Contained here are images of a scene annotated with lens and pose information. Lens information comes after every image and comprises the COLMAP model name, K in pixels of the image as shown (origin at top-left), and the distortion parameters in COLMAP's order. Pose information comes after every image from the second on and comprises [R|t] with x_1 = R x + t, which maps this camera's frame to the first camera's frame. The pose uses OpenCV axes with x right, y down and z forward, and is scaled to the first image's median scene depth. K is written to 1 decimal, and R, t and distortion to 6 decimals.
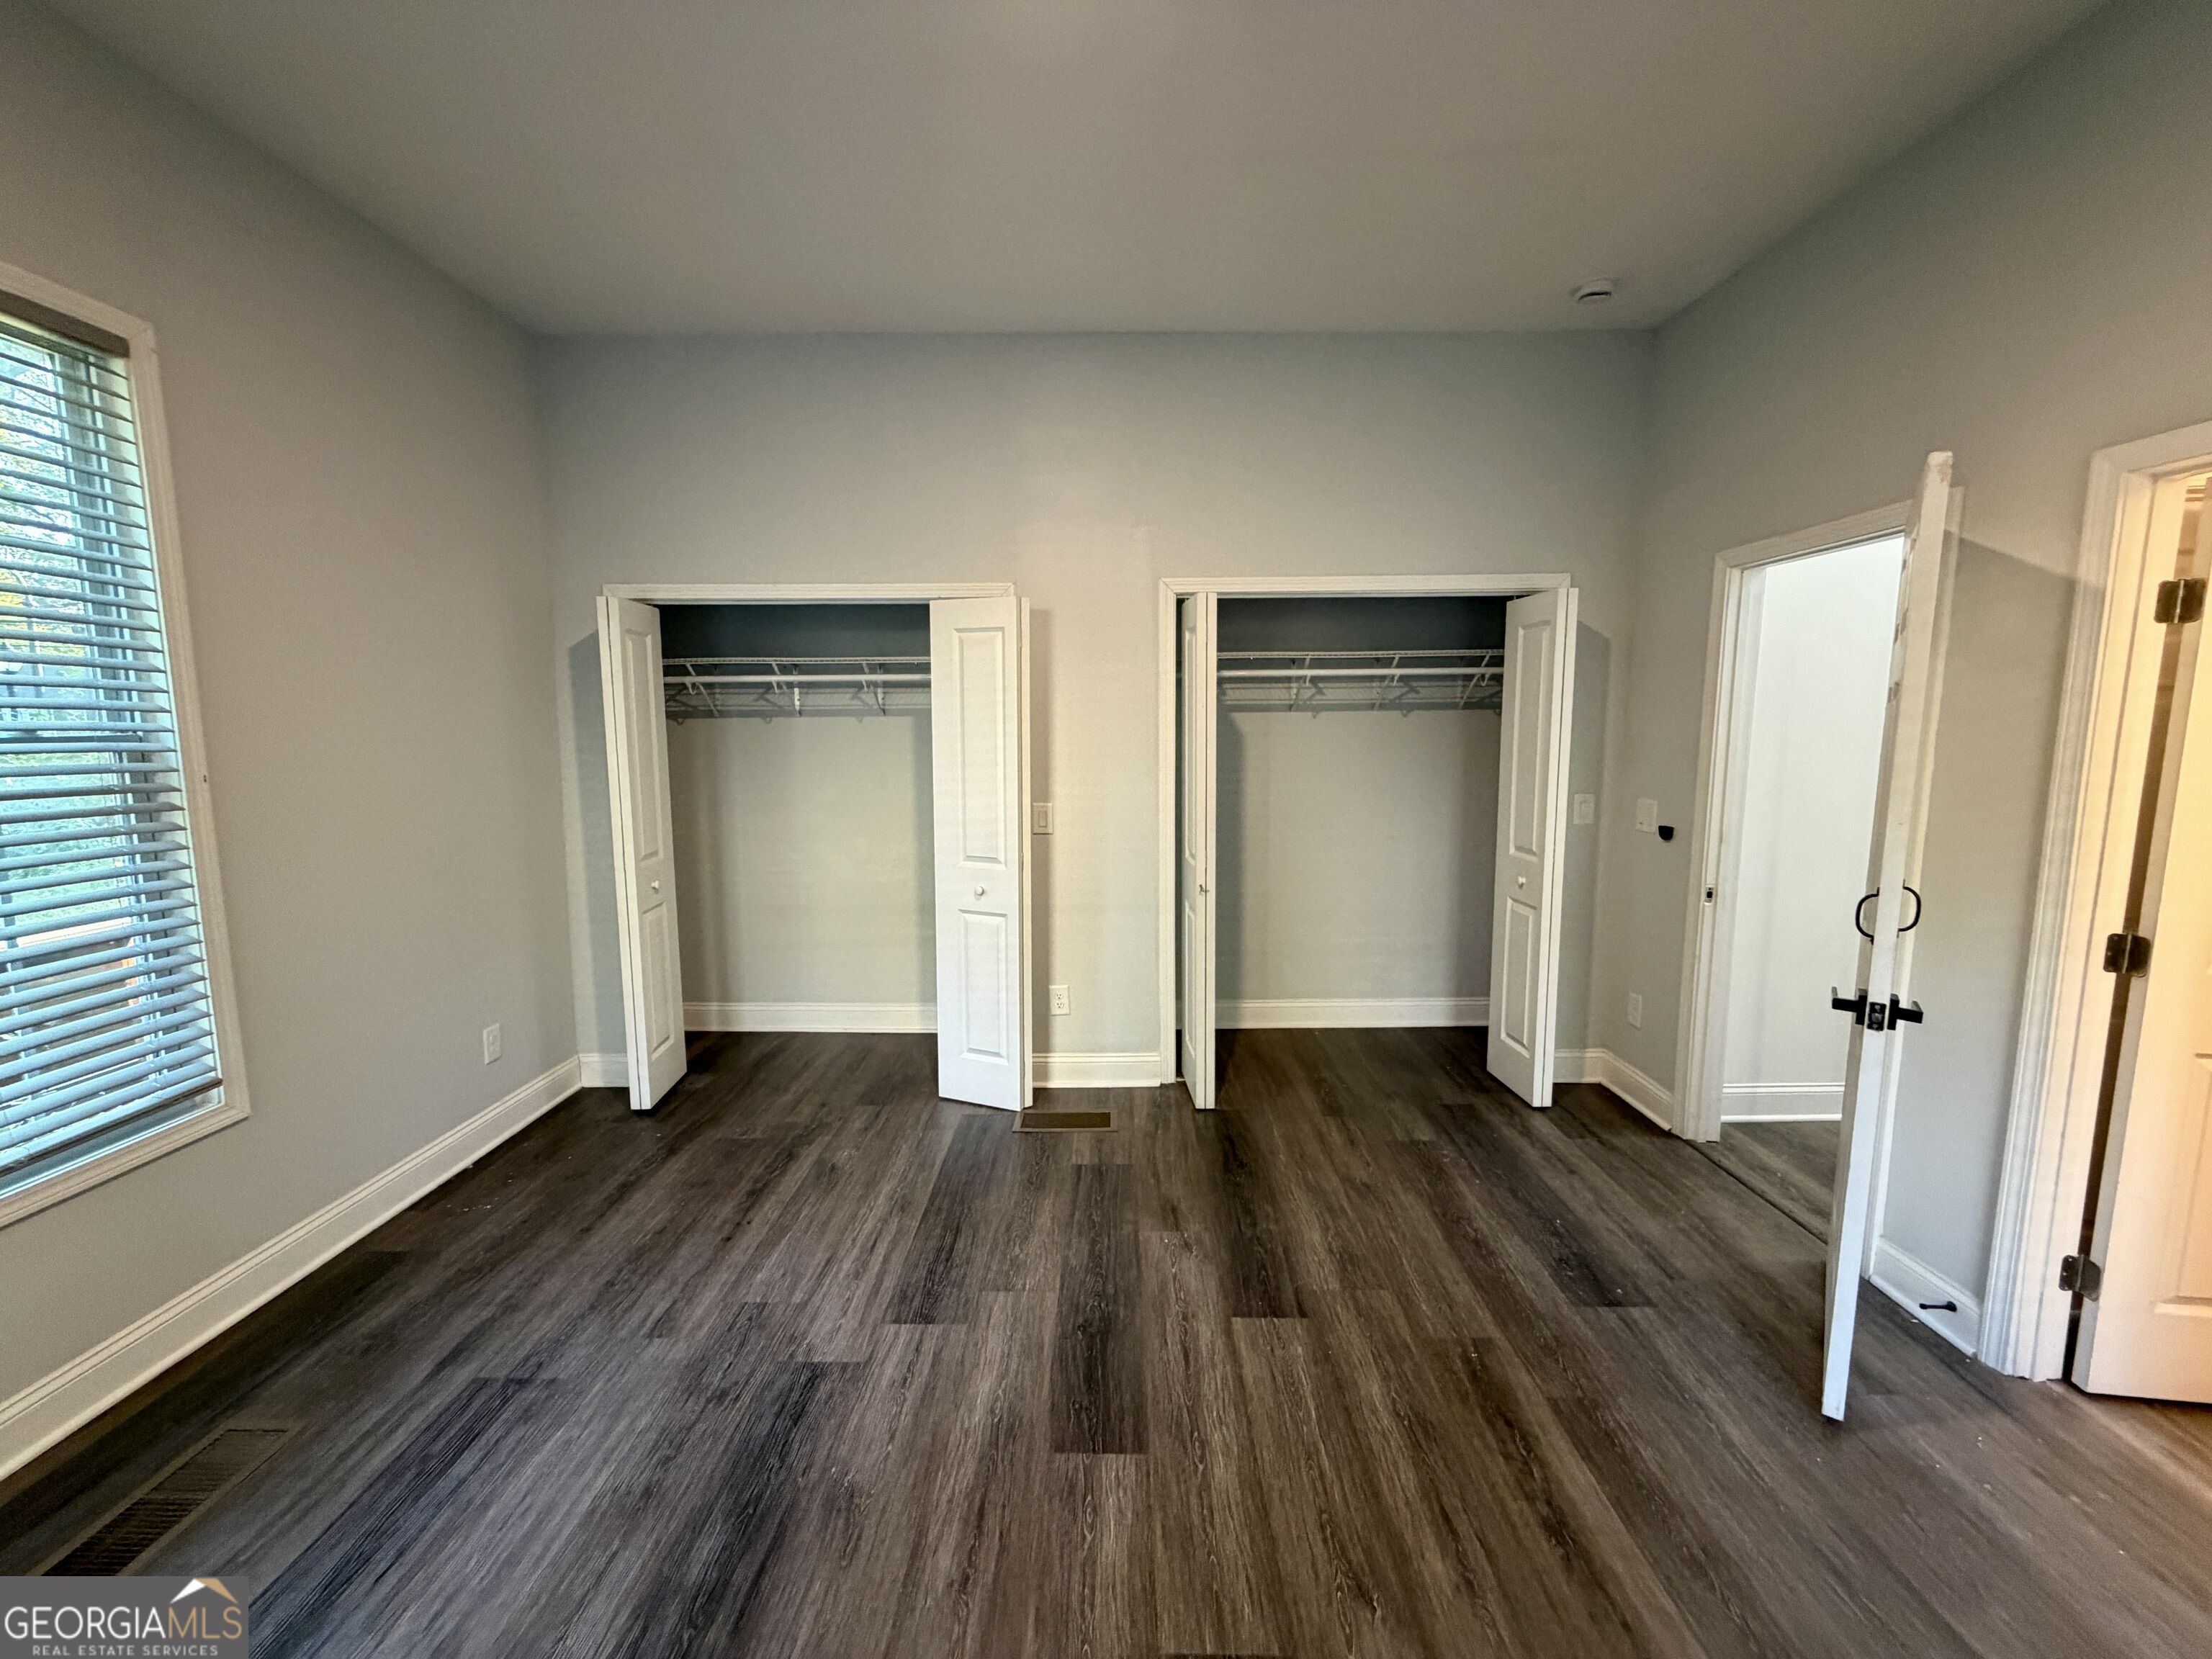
lens RADIAL K [[887.0, 0, 1099.7], [0, 887.0, 827.3], [0, 0, 1]] dist [0.001578, -0.000091]
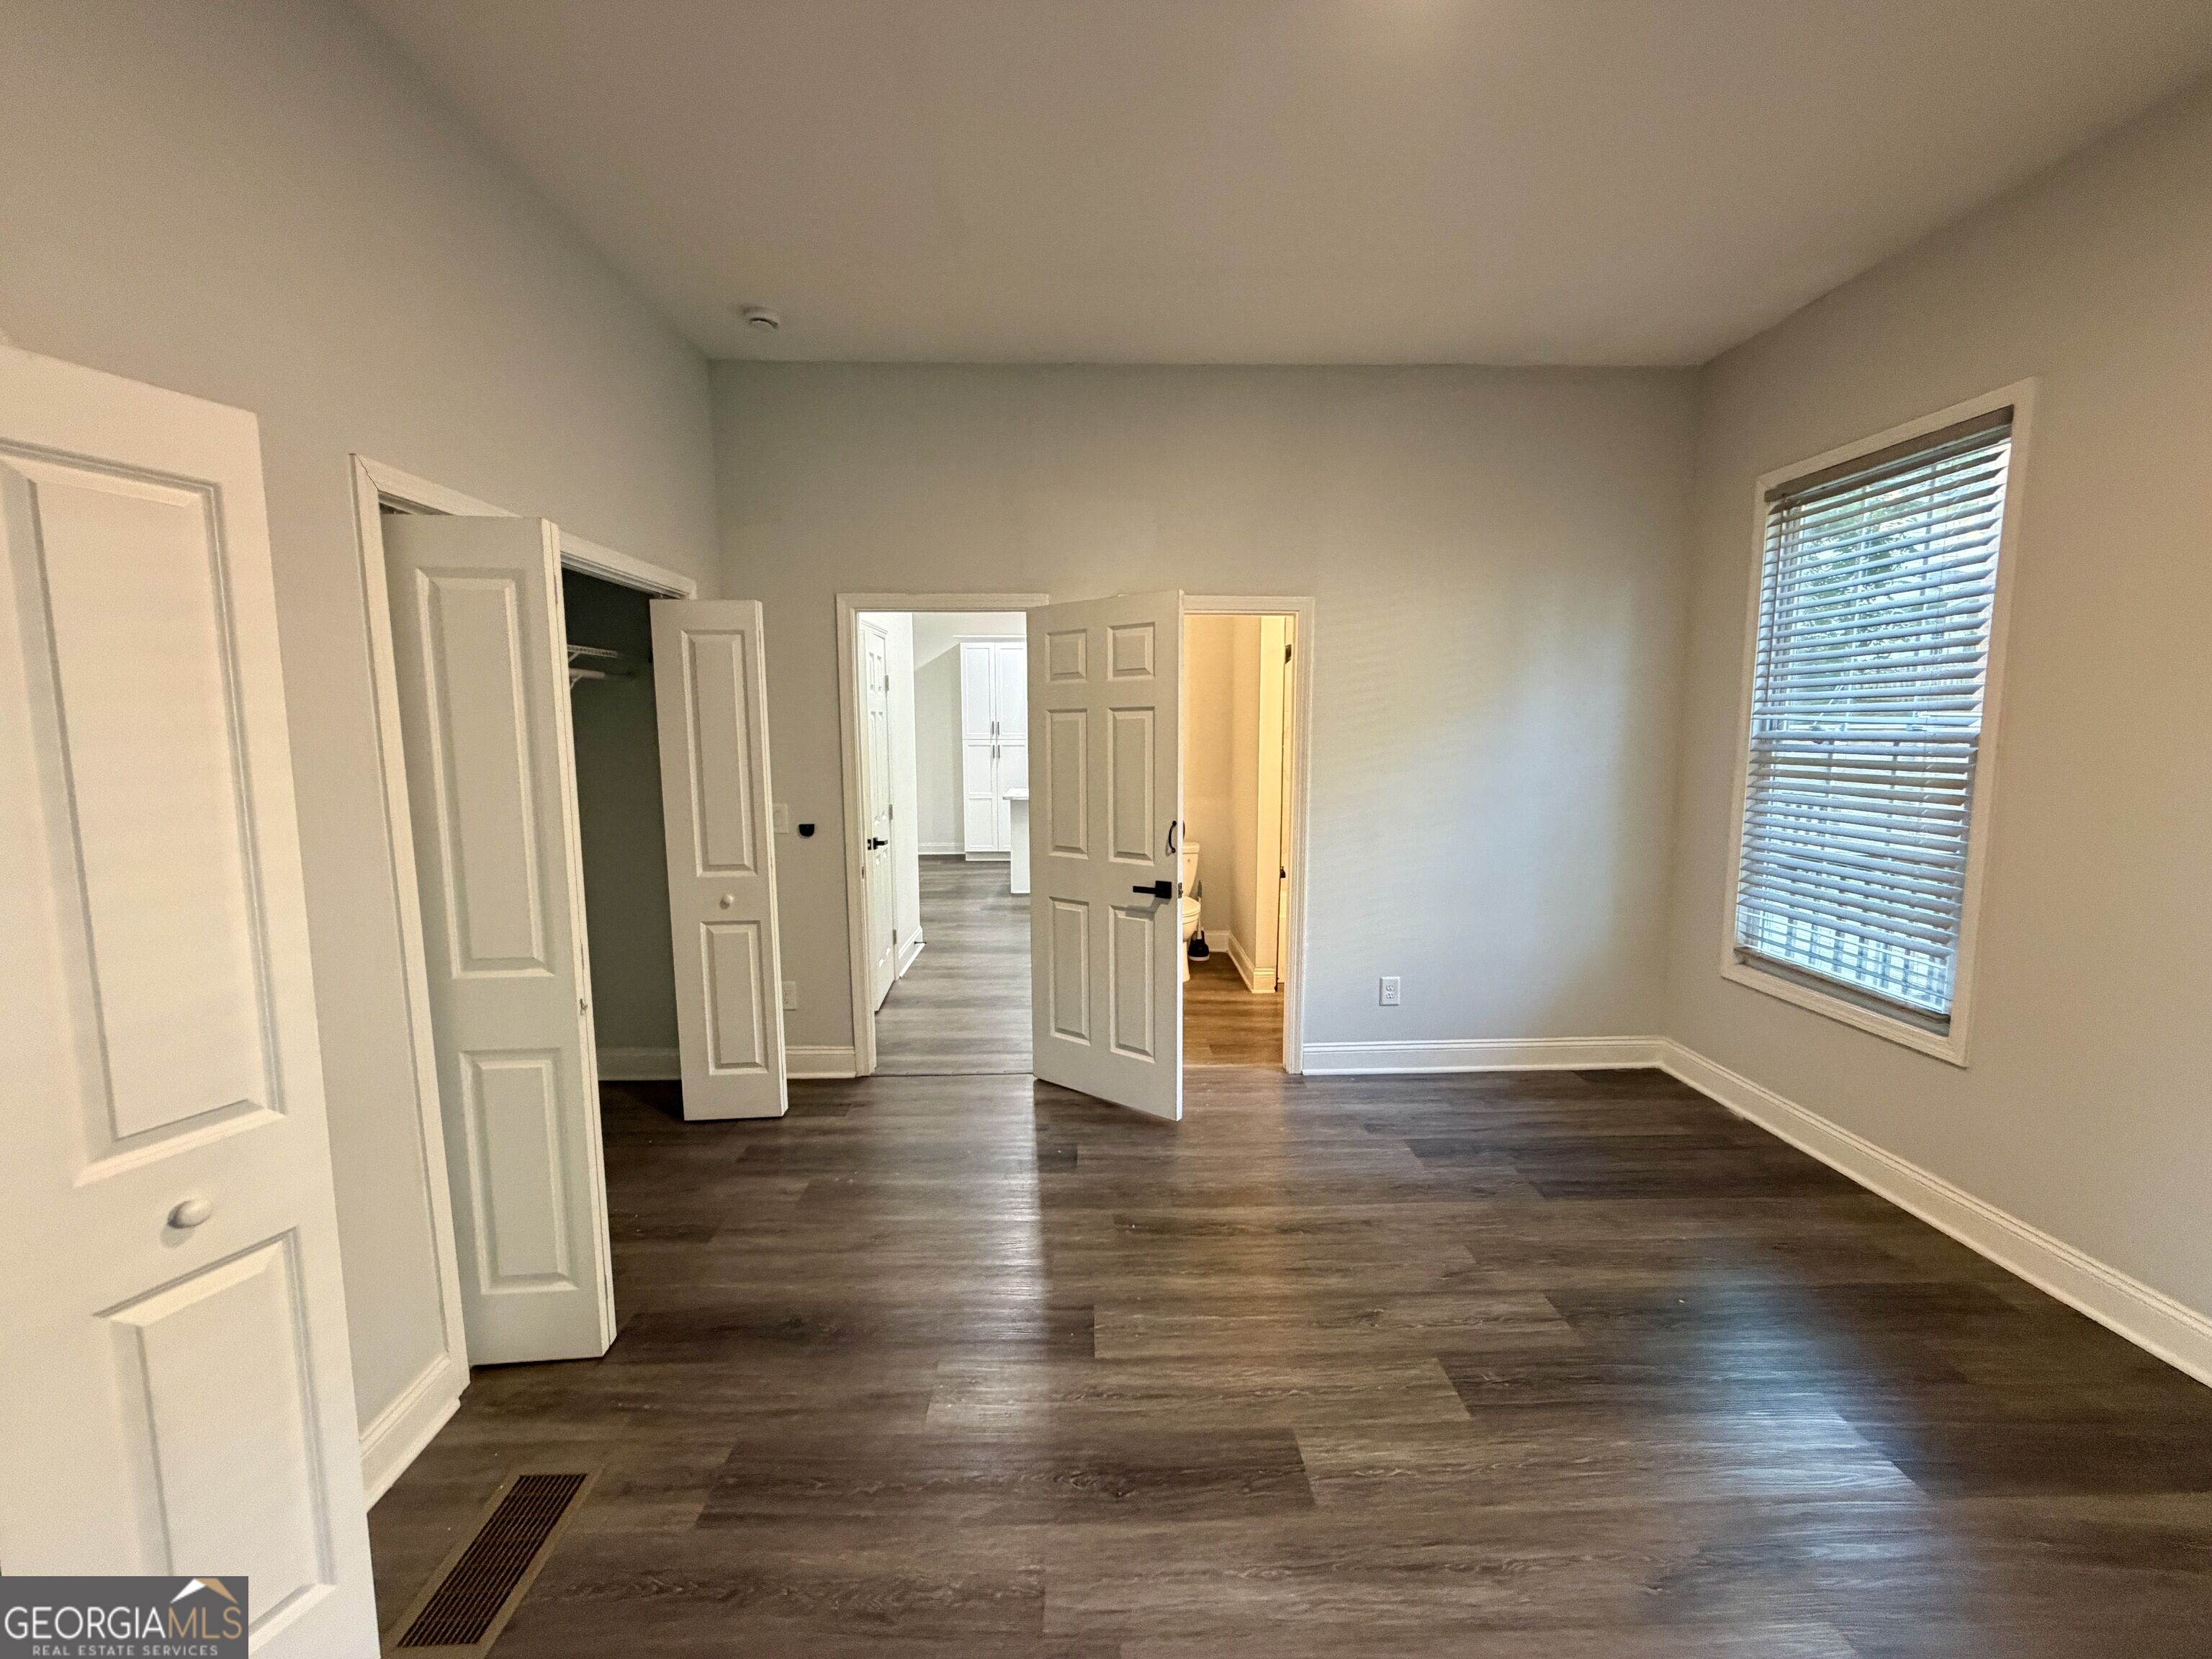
lens RADIAL K [[887.0, 0, 1102.3], [0, 887.0, 824.2], [0, 0, 1]] dist [0.001578, -0.000091]
pose [[-0.043794, -0.105494, 0.993455, -0.813732], [0.124145, 0.986127, 0.110189, -0.126703], [-0.991297, 0.128158, -0.030090, 1.049242]]
